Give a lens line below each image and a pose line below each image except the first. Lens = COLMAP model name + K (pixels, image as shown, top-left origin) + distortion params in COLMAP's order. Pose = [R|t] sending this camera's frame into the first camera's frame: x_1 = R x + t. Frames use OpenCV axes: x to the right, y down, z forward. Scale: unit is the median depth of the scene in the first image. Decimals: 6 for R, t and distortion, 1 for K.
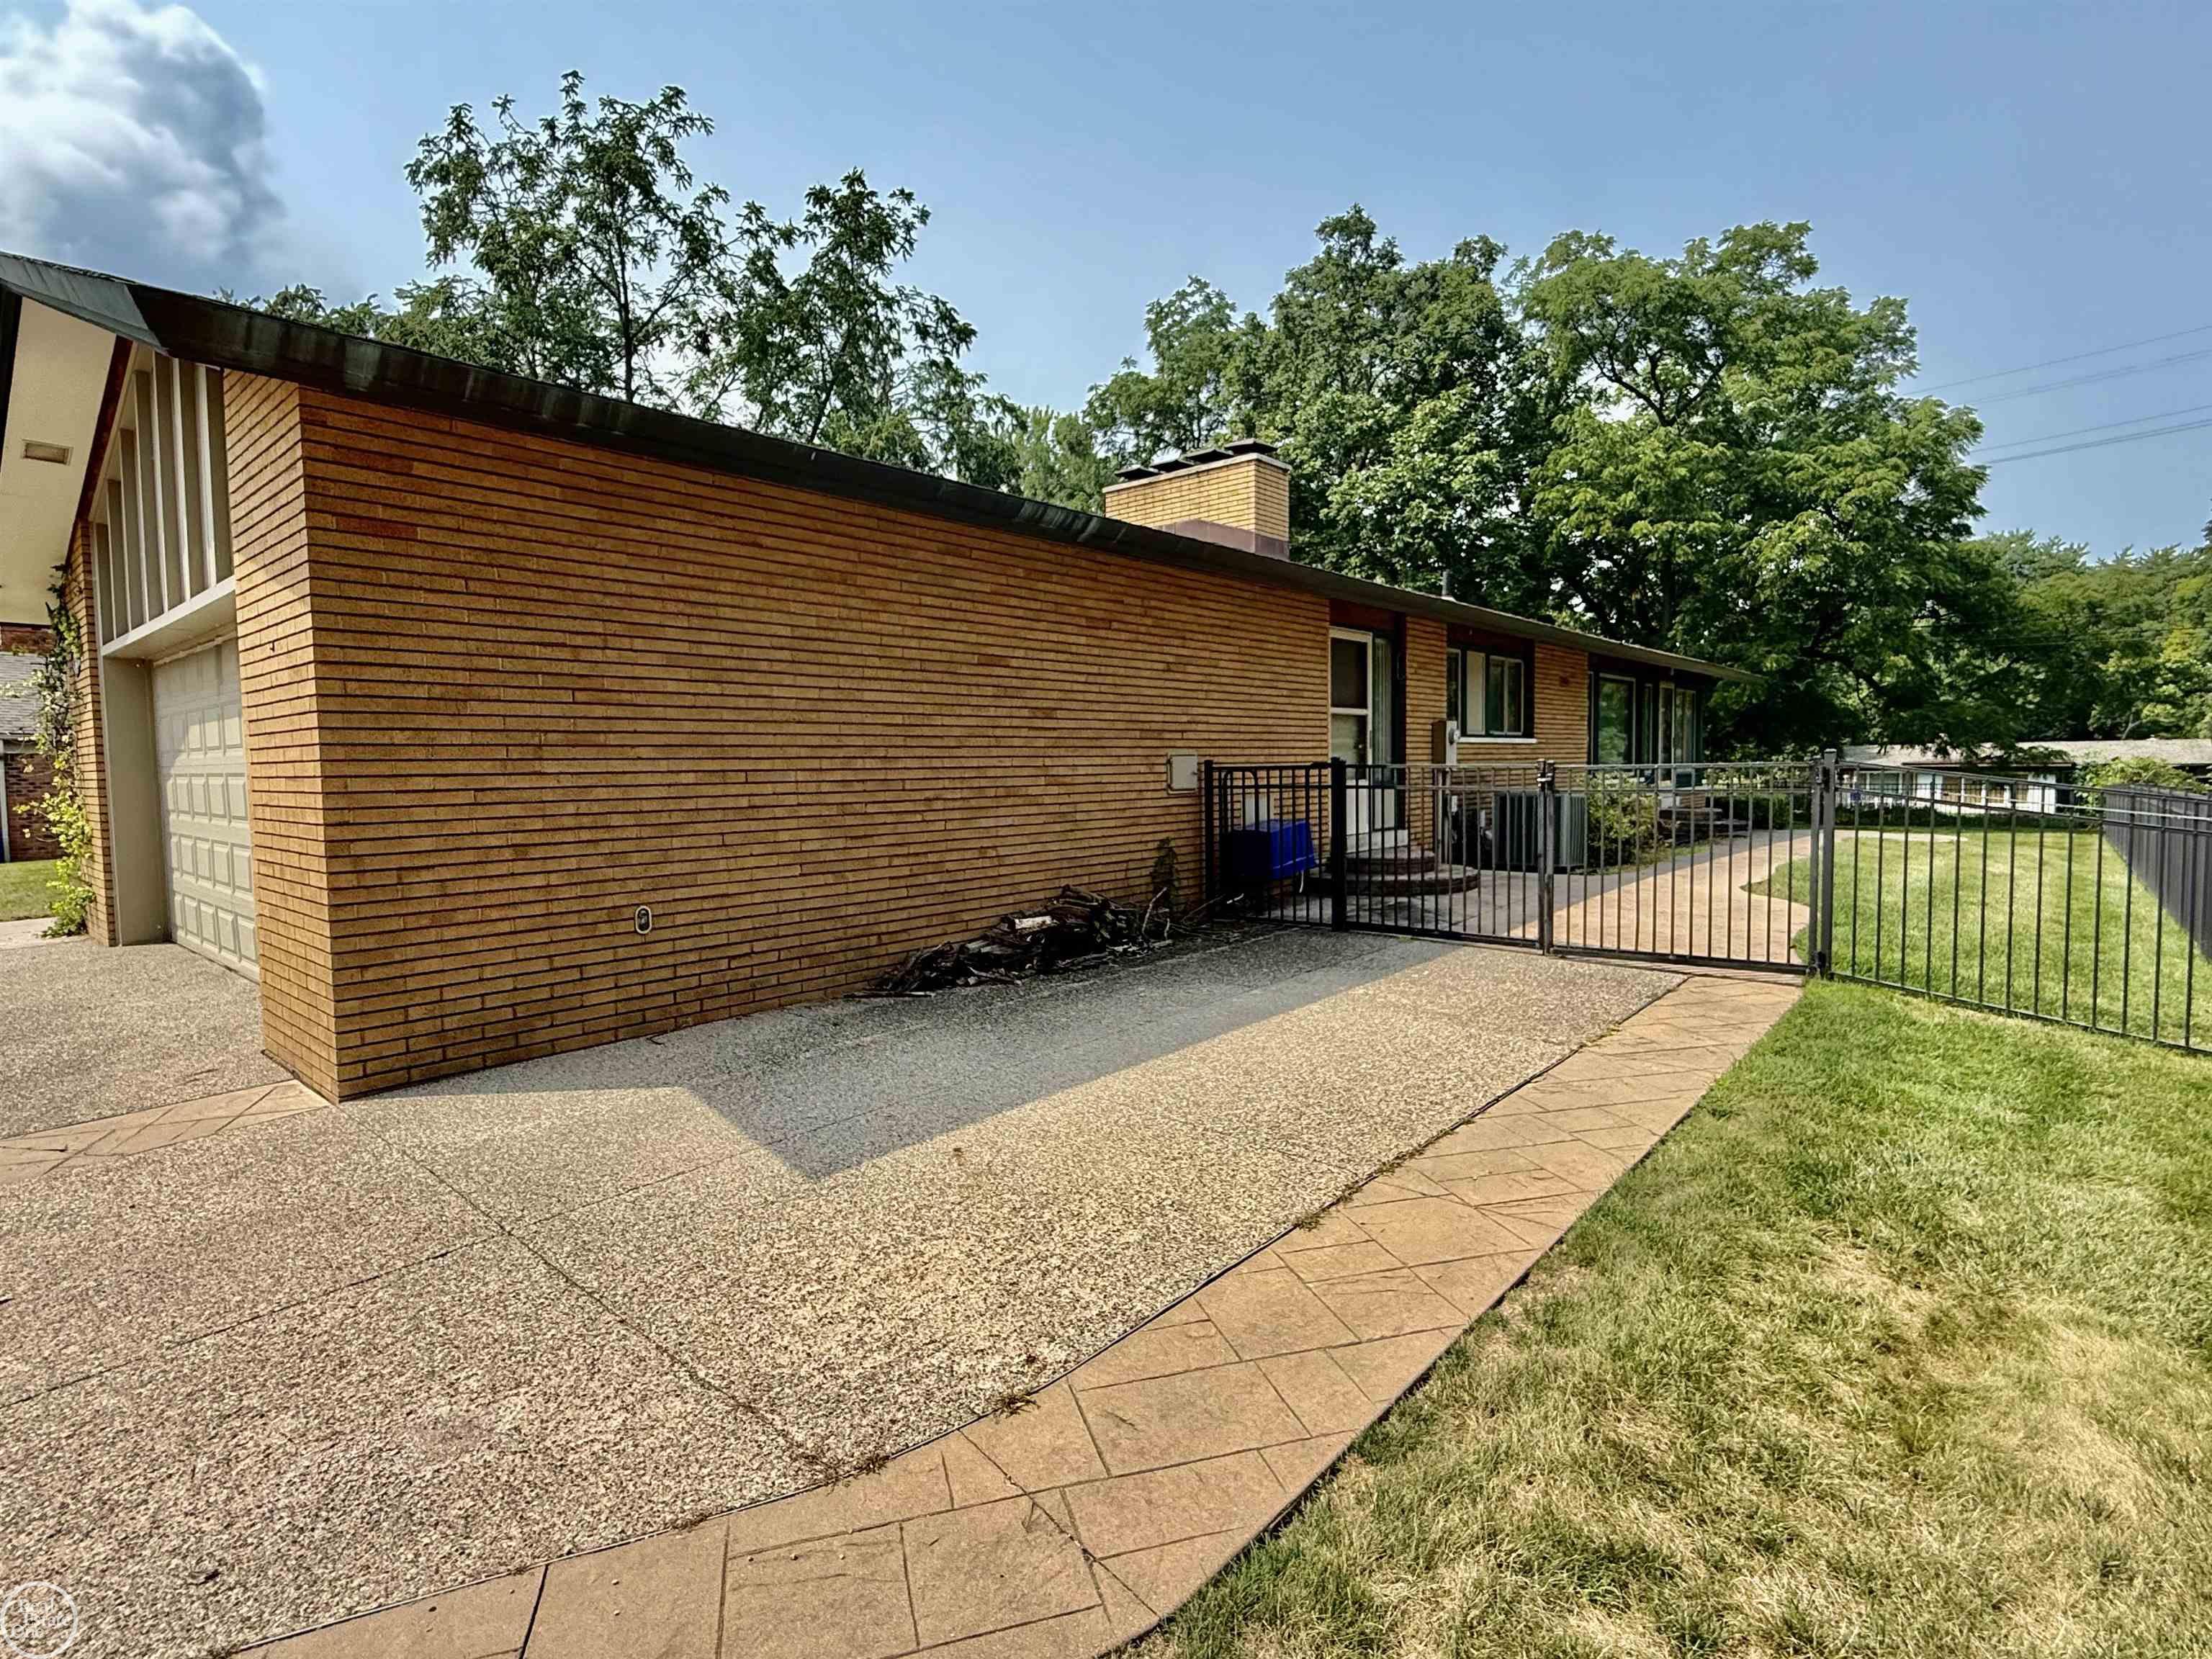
lens RADIAL K [[1081.1, 0, 1100.8], [0, 1081.1, 828.2], [0, 0, 1]] dist [0.006002, 0.002152]
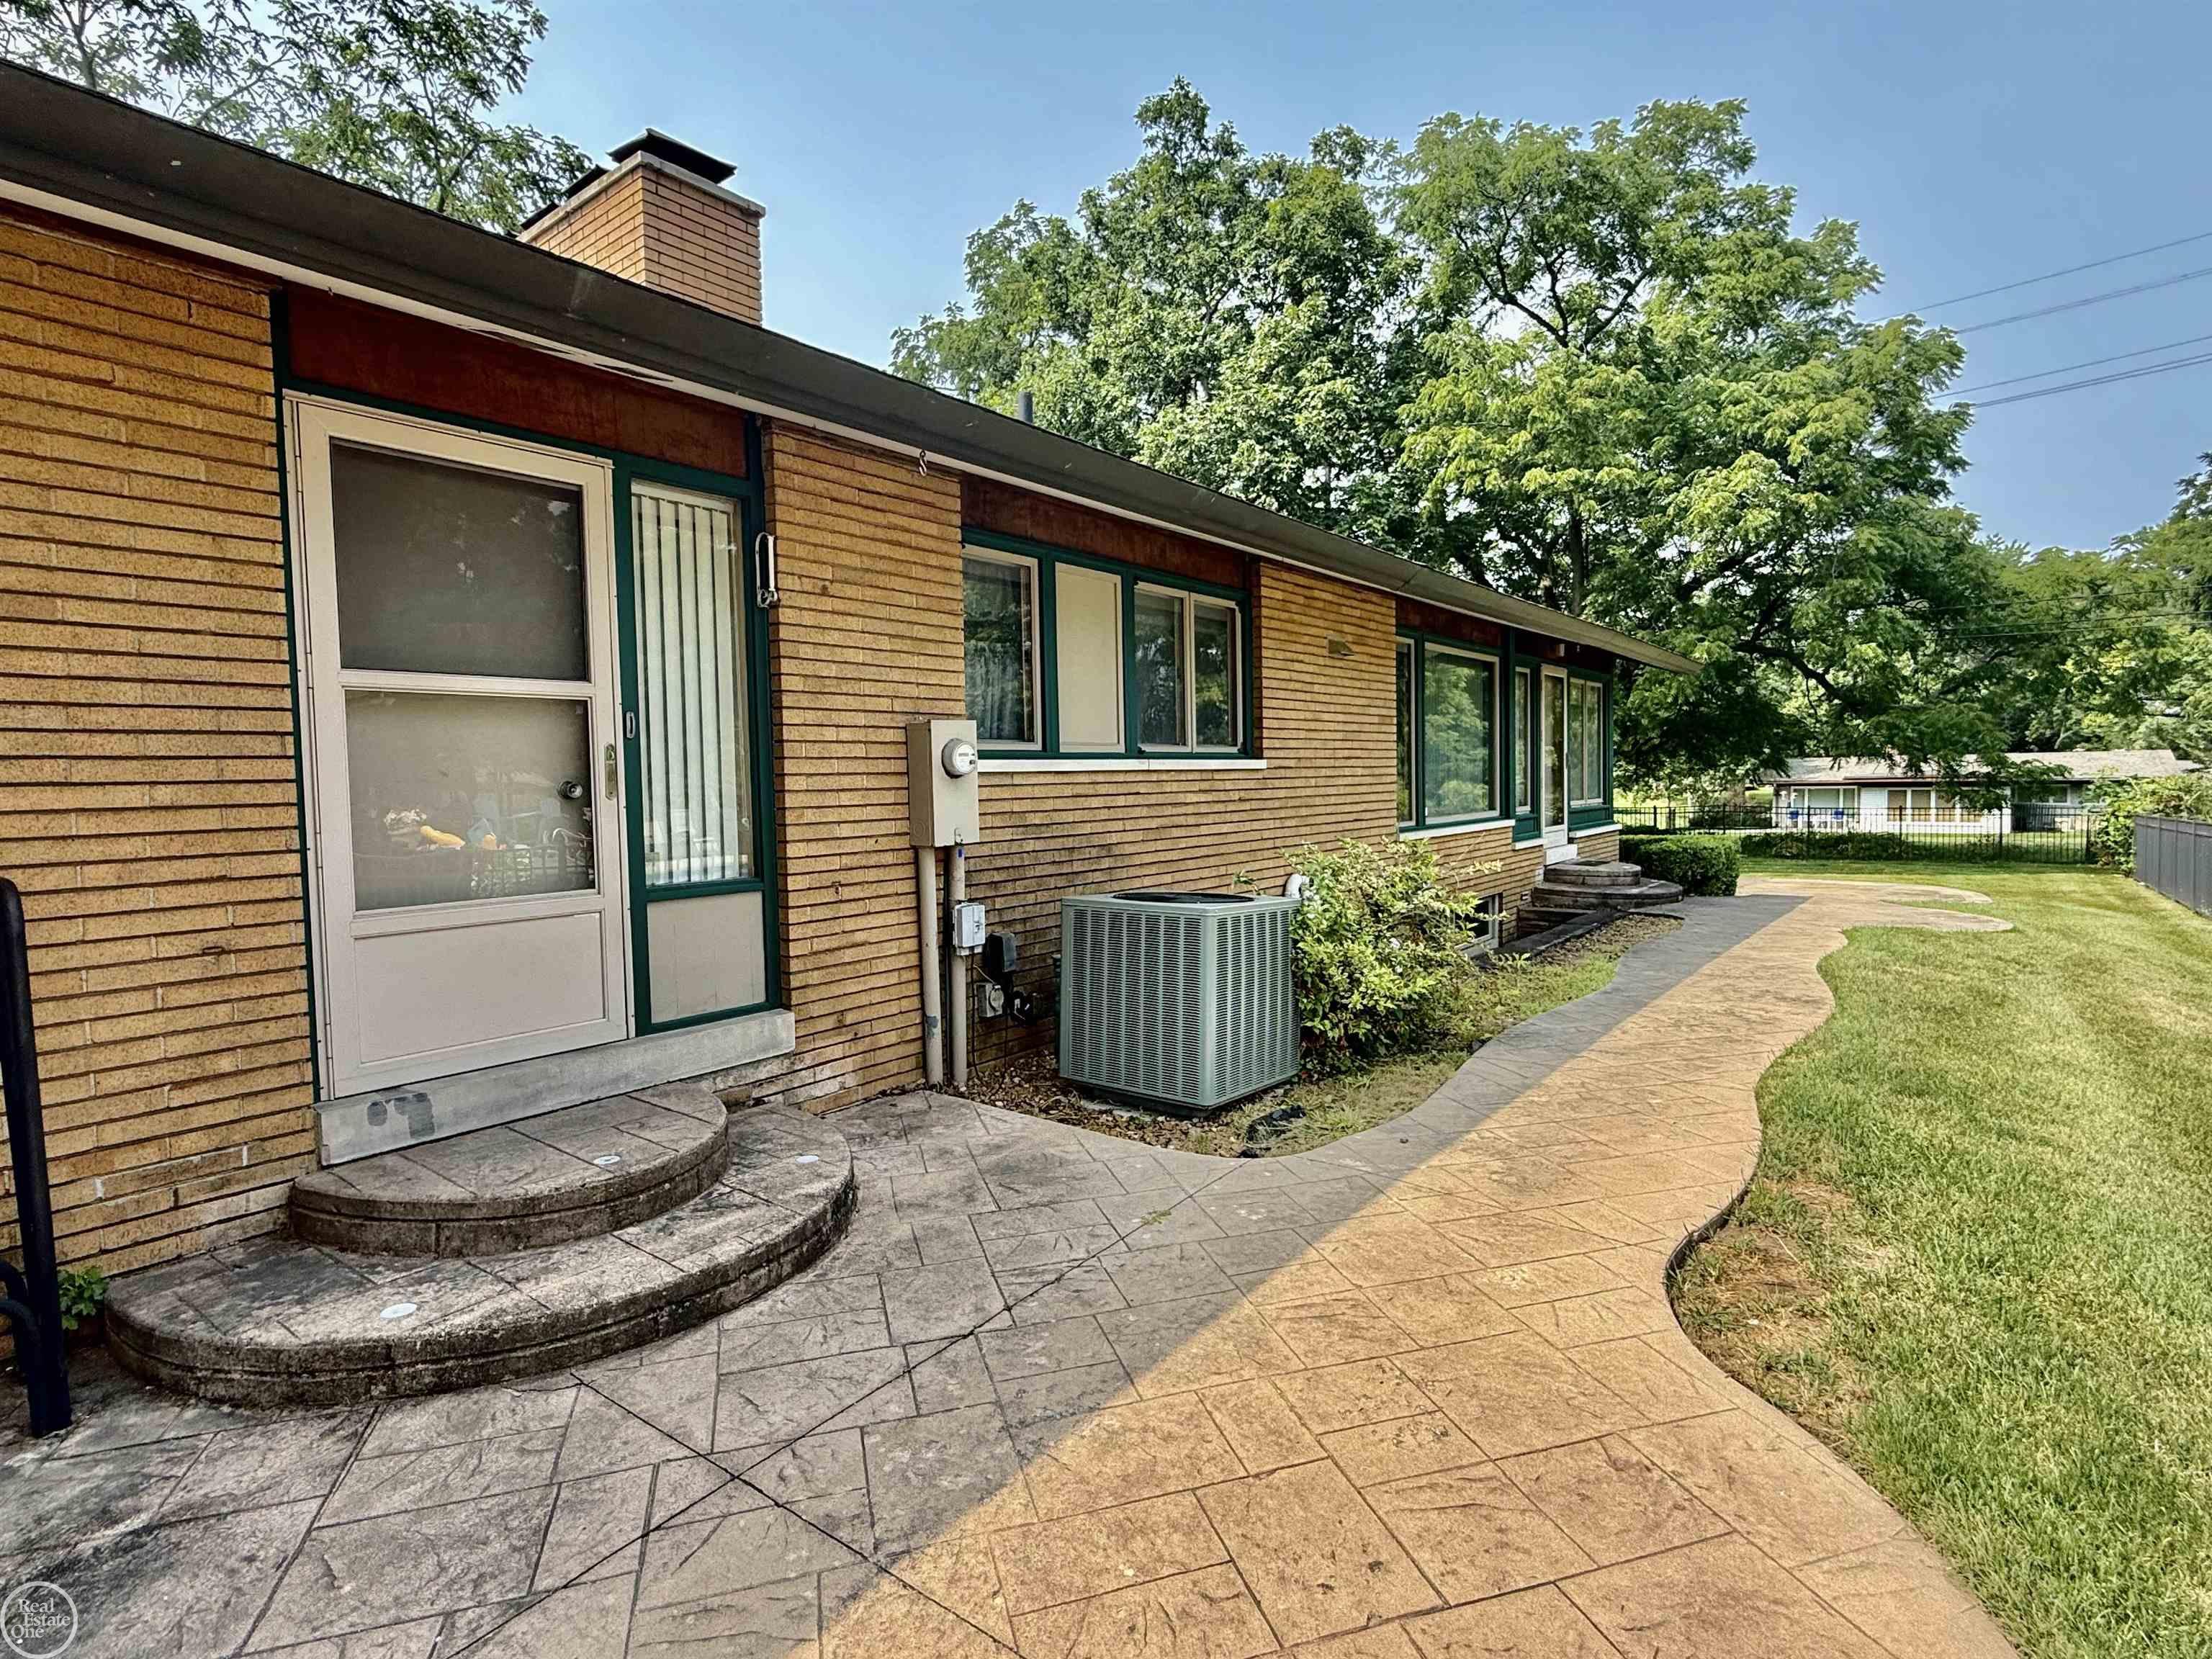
lens RADIAL K [[1081.1, 0, 1083.8], [0, 1081.1, 823.8], [0, 0, 1]] dist [0.006002, 0.002152]
pose [[0.999294, -0.005971, 0.037082, 0.138679], [0.006549, 0.999859, -0.015483, -0.021193], [-0.036984, 0.015715, 0.999192, 0.234063]]
